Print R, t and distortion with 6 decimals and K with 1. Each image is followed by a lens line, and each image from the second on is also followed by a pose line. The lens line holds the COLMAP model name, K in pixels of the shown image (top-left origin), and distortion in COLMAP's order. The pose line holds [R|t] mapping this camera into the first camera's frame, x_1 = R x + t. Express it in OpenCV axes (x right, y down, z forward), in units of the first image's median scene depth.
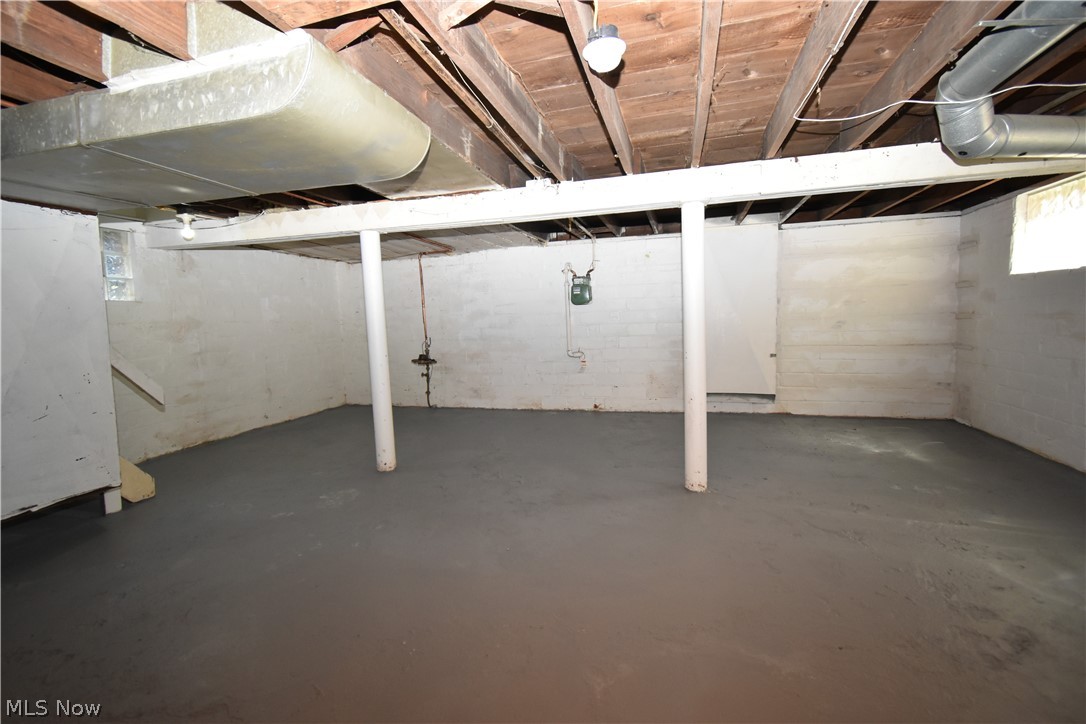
lens RADIAL K [[478.1, 0, 542.1], [0, 478.1, 362.7], [0, 0, 1]] dist [0.010091, -0.004958]
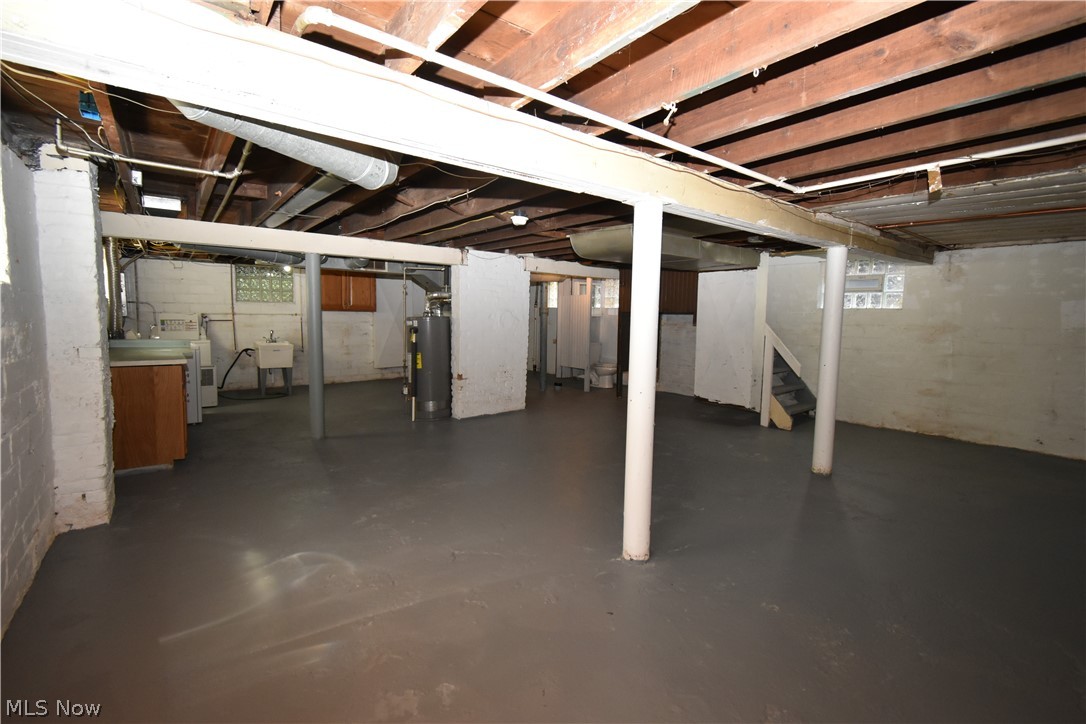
lens RADIAL K [[478.1, 0, 548.5], [0, 478.1, 358.6], [0, 0, 1]] dist [0.010091, -0.004958]
pose [[-0.589871, 0.096494, -0.801711, 0.705063], [-0.070223, 0.982943, 0.169975, -0.134088], [0.804438, 0.156562, -0.573034, 0.897878]]
